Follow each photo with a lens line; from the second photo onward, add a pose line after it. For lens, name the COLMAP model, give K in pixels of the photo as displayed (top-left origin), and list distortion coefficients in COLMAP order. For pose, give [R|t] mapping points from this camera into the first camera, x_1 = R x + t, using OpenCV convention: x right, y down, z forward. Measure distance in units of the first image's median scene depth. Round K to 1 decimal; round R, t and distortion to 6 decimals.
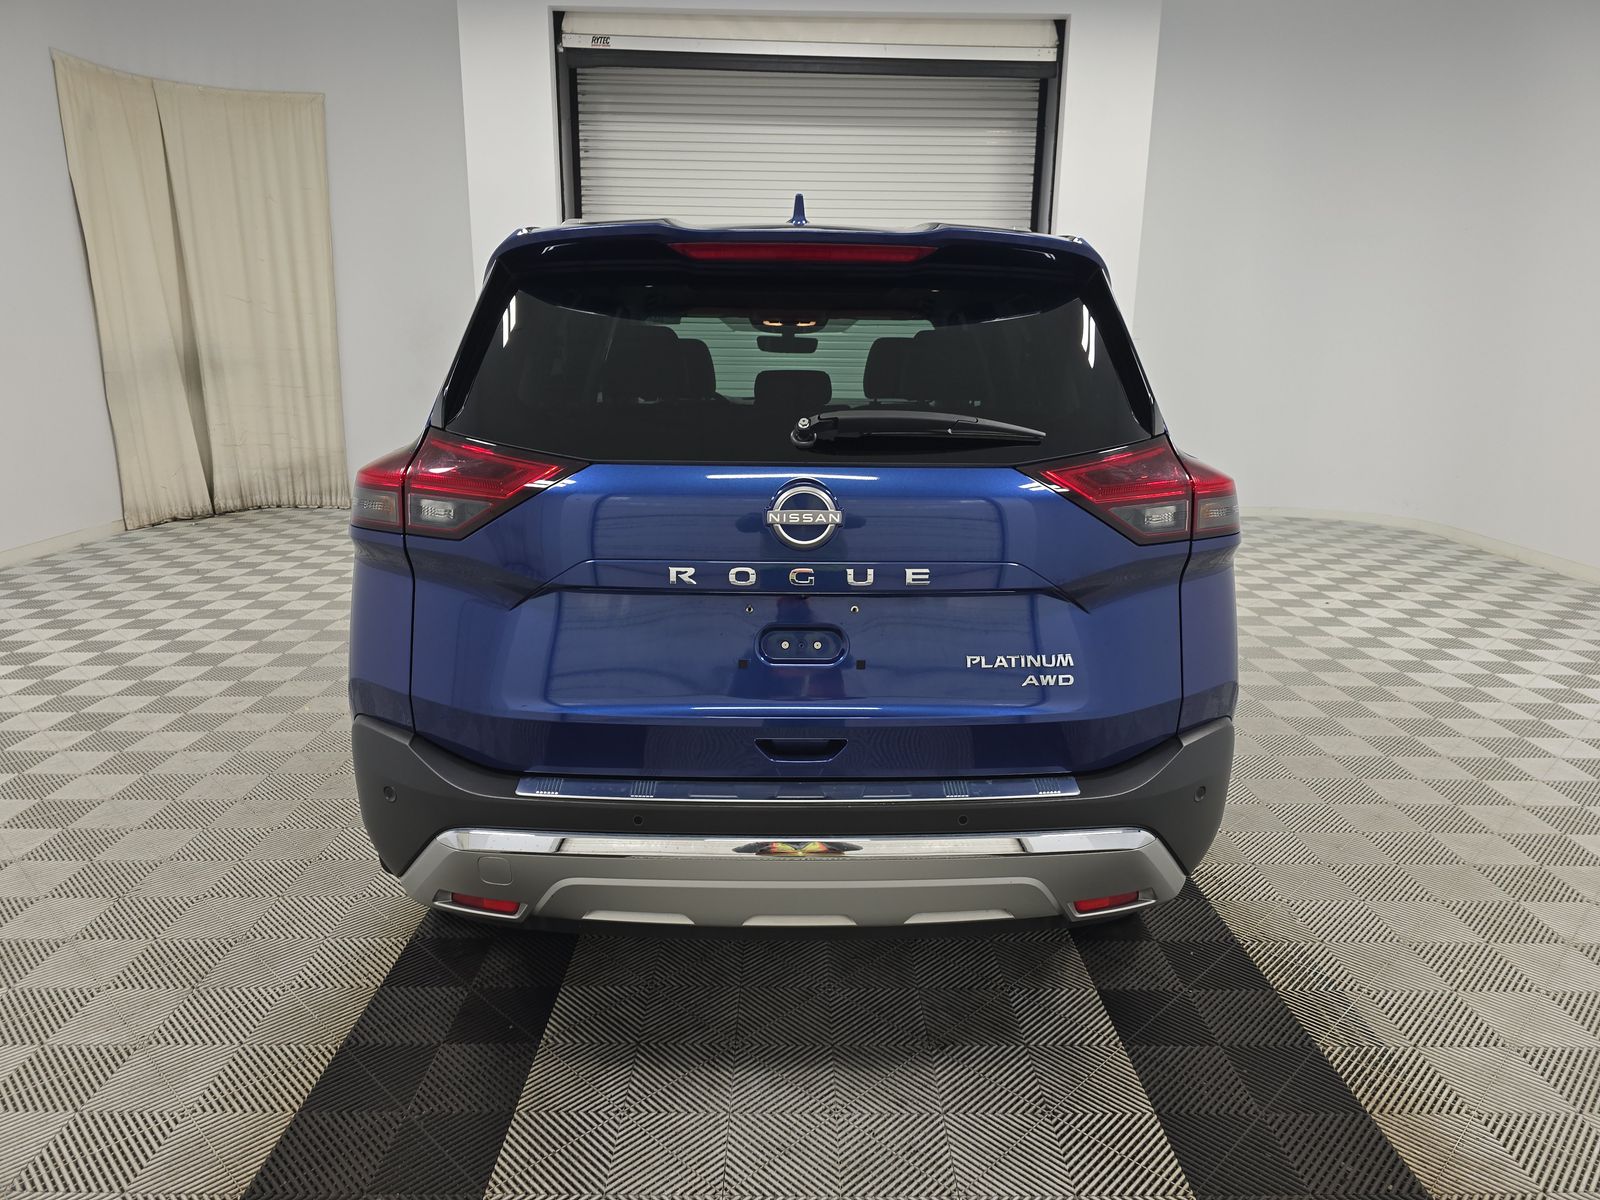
lens RADIAL K [[1057.5, 0, 800.0], [0, 1057.5, 600.0], [0, 0, 1]] dist [0.013141, -0.034478]
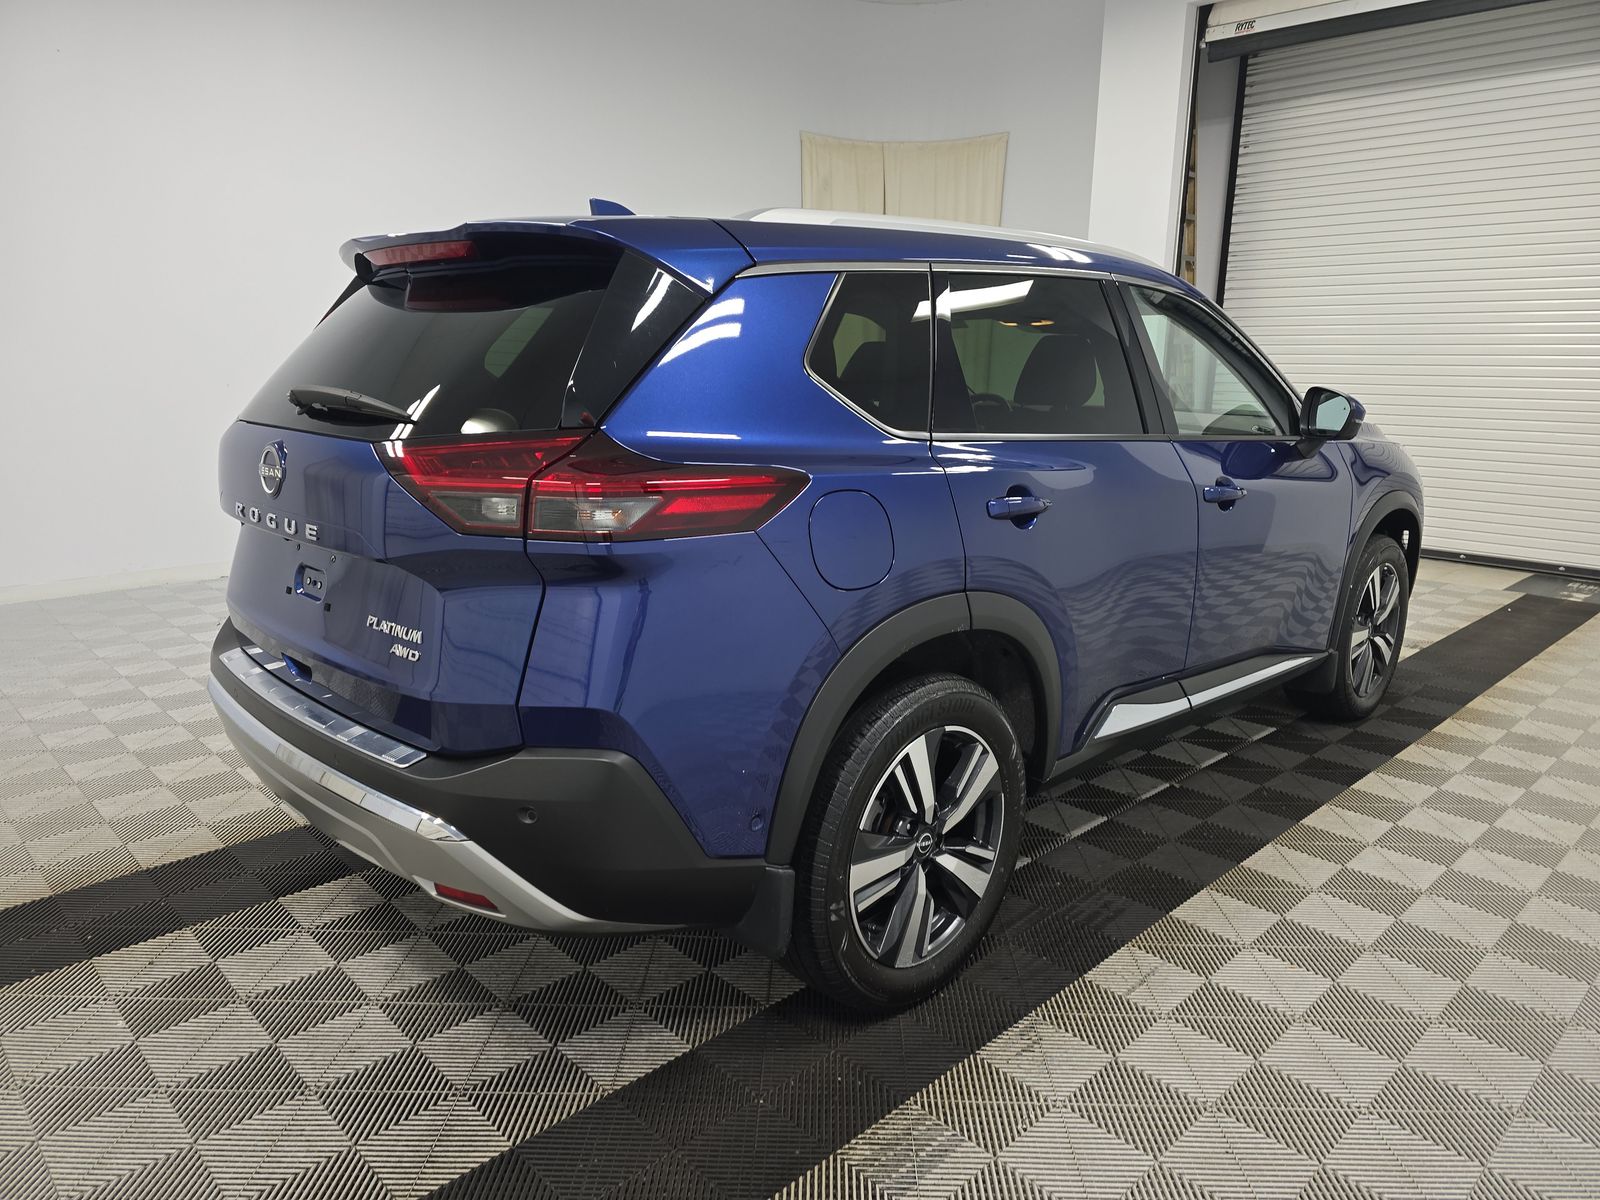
lens RADIAL K [[1057.5, 0, 800.0], [0, 1057.5, 600.0], [0, 0, 1]] dist [0.013141, -0.034478]
pose [[0.674652, 0.150664, -0.722596, 0.291134], [-0.163553, 0.985126, 0.052700, -0.021933], [0.719788, 0.082629, 0.689259, 0.129952]]
